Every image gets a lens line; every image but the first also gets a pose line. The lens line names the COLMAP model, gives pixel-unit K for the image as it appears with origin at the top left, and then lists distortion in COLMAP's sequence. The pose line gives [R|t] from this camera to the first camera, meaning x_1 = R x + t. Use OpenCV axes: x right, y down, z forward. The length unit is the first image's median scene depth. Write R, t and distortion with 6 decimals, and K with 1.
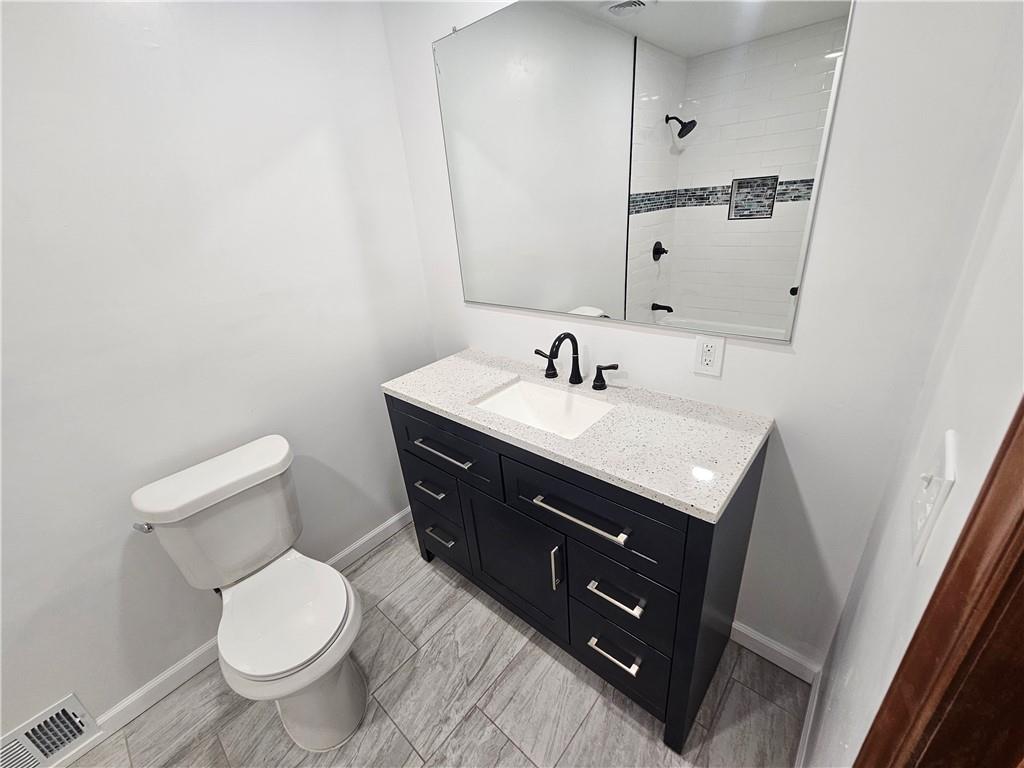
lens RADIAL K [[421.9, 0, 511.3], [0, 421.9, 387.6], [0, 0, 1]] dist [-0.002415, 0.000616]
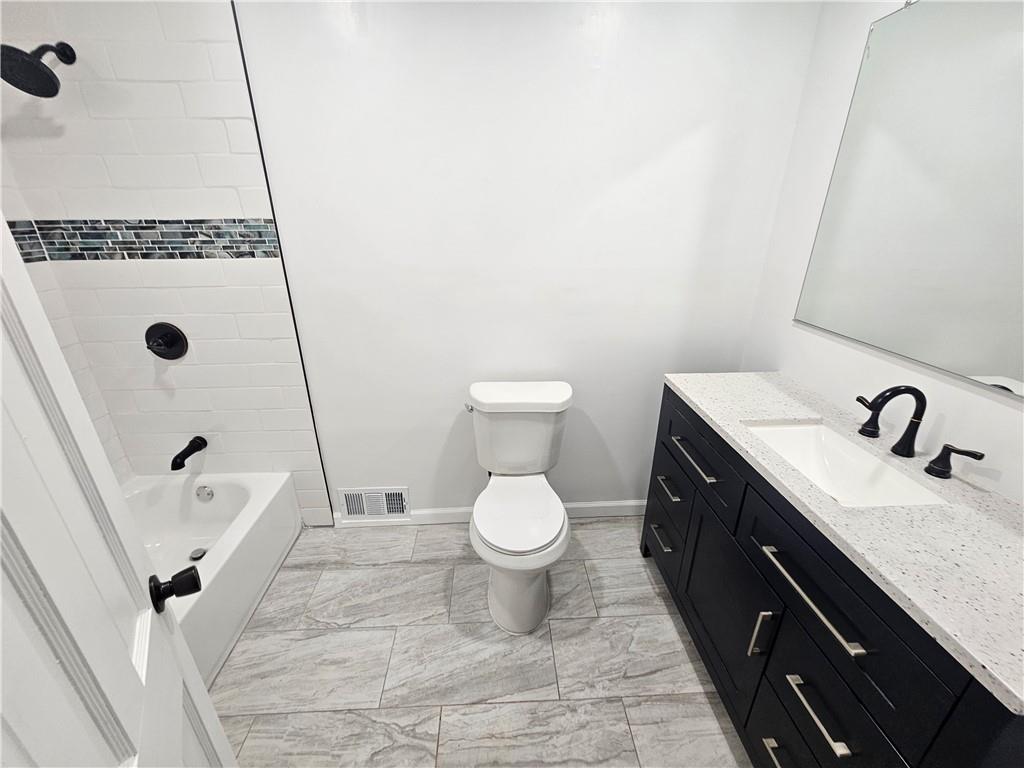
lens RADIAL K [[421.9, 0, 511.3], [0, 421.9, 387.6], [0, 0, 1]] dist [-0.002415, 0.000616]
pose [[0.697576, 0.348423, -0.626090, 0.096160], [-0.347798, 0.928615, 0.129271, 0.022835], [0.626438, 0.127577, 0.768960, -0.033427]]
